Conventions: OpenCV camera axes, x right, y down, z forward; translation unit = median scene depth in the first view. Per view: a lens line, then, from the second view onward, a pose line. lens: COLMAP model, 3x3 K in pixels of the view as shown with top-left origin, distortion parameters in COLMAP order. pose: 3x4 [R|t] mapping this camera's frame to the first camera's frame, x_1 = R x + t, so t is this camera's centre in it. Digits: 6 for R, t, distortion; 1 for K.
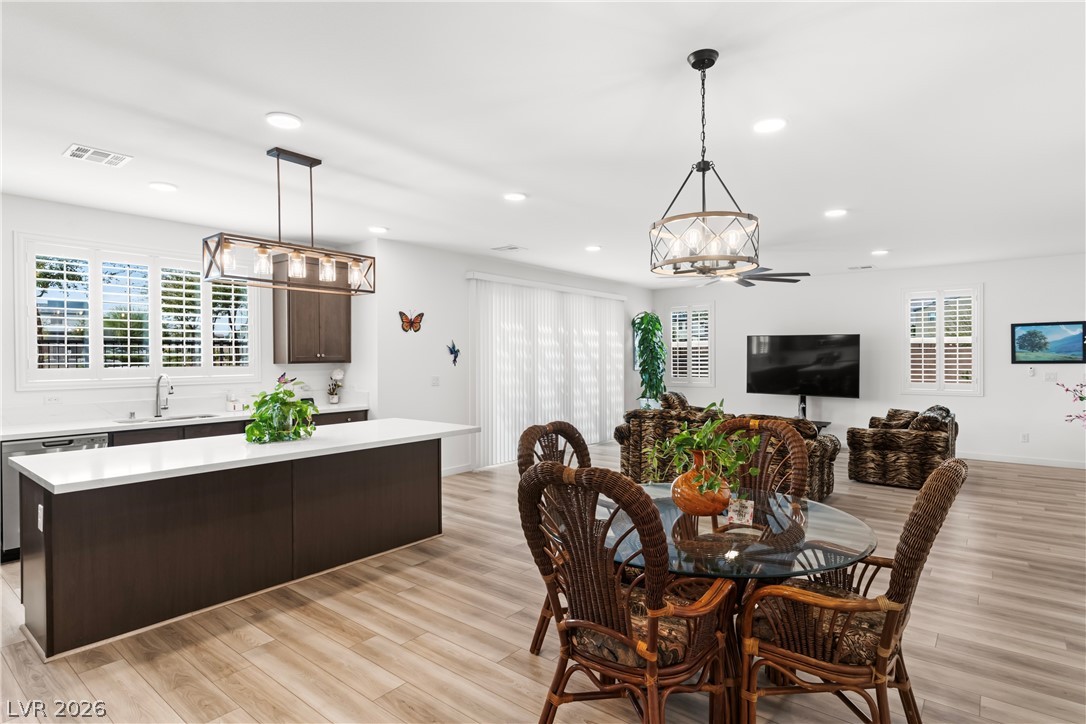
lens RADIAL K [[566.4, 0, 546.0], [0, 566.4, 362.0], [0, 0, 1]] dist [-0.001427, 0.000321]
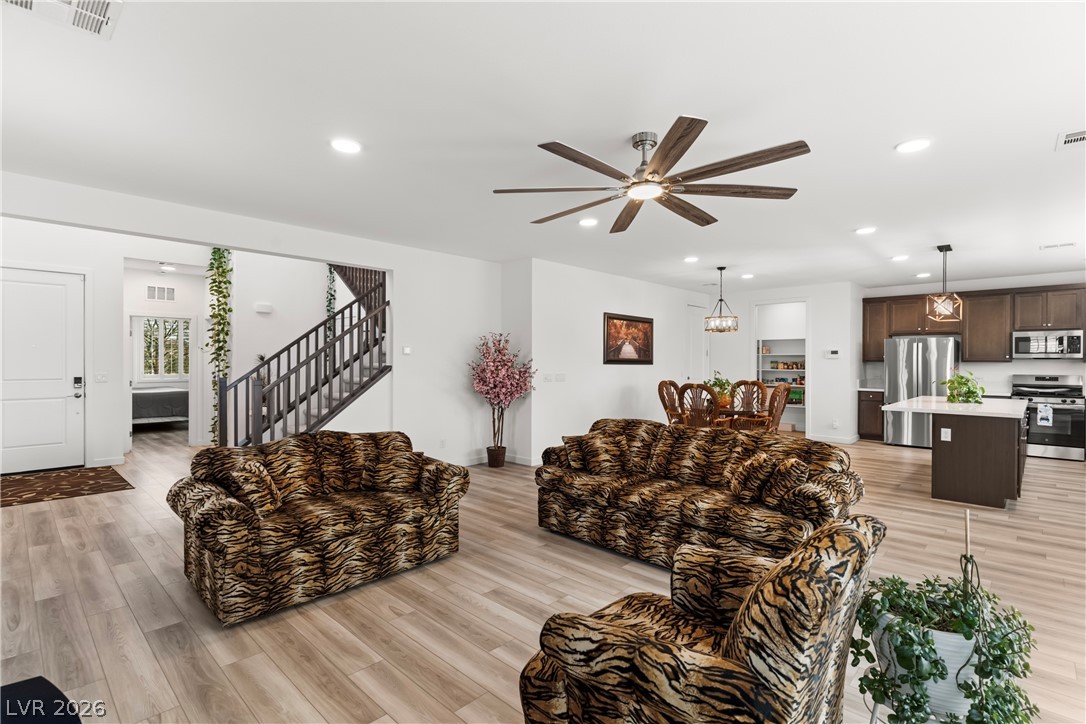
lens RADIAL K [[516.2, 0, 546.9], [0, 516.2, 360.6], [0, 0, 1]] dist [0.003084, -0.000498]
pose [[-0.996453, -0.001170, 0.084139, 0.639675], [-0.000730, 0.999986, 0.005260, -0.000292], [-0.084144, 0.005180, -0.996440, 2.526563]]
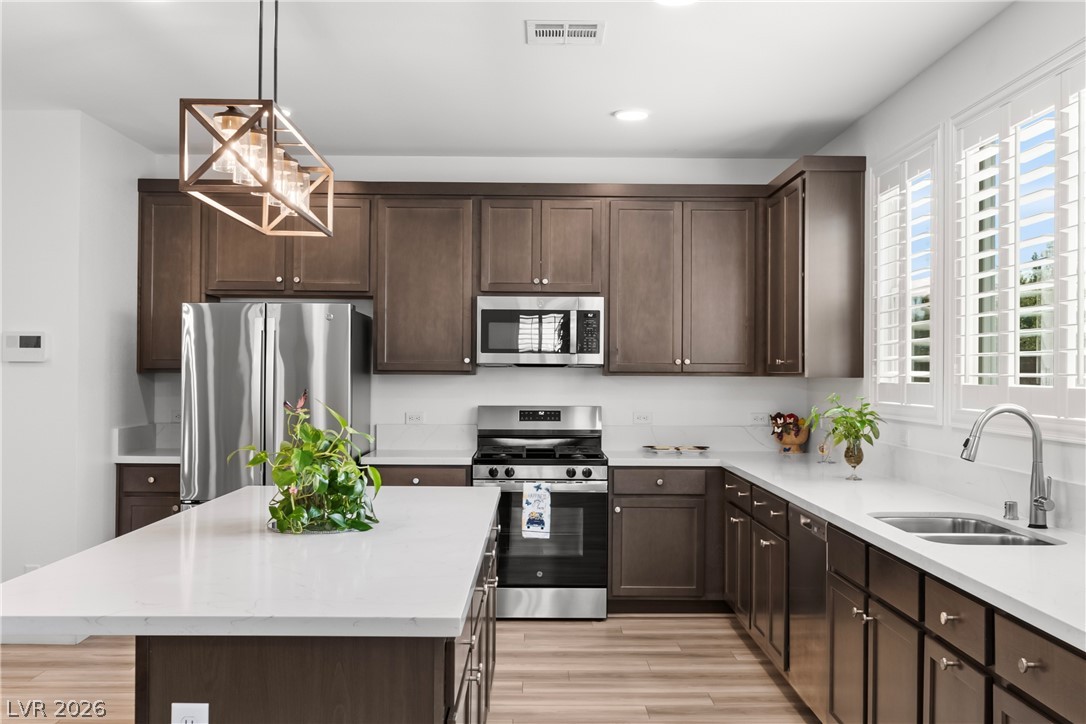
lens RADIAL K [[1079.7, 0, 543.0], [0, 1079.7, 362.0], [0, 0, 1]] dist [-0.011170, -0.008341]
pose [[-0.774286, -0.005878, -0.632808, -0.037855], [-0.007334, 0.999973, -0.000315, -0.003623], [0.632793, 0.004398, -0.774308, 1.697927]]
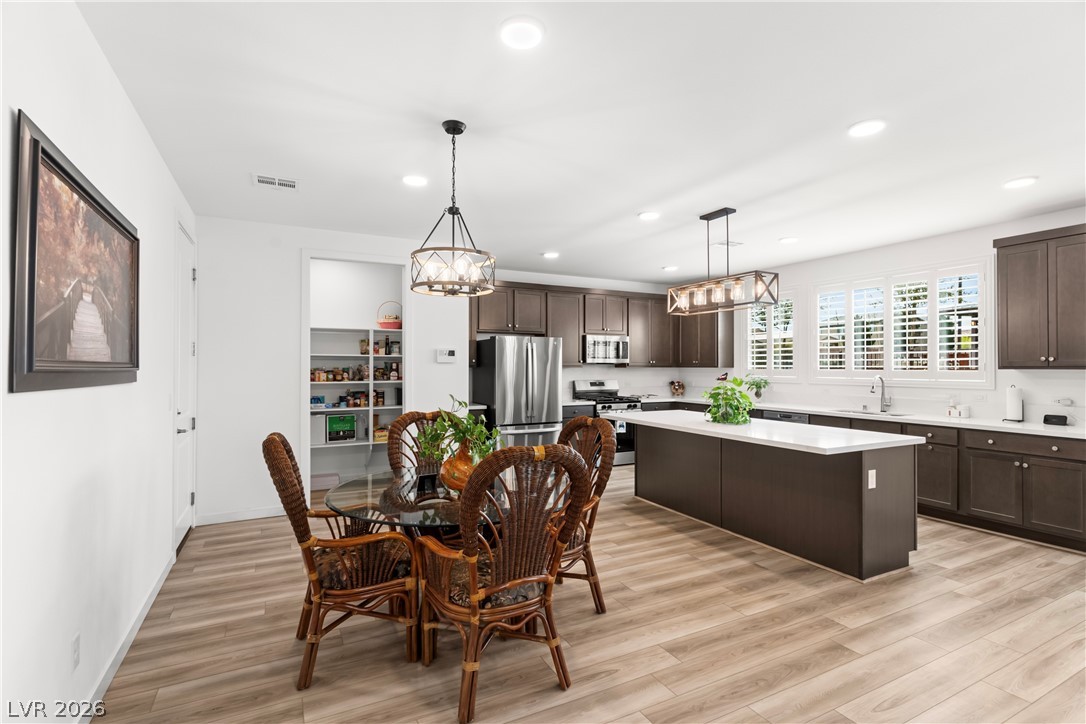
lens RADIAL K [[516.2, 0, 546.9], [0, 516.2, 360.6], [0, 0, 1]] dist [0.003084, -0.000498]
pose [[-0.402618, -0.004577, -0.915357, 0.769296], [-0.007414, 0.999971, -0.001739, -0.004825], [0.915338, 0.006087, -0.402640, 1.016752]]
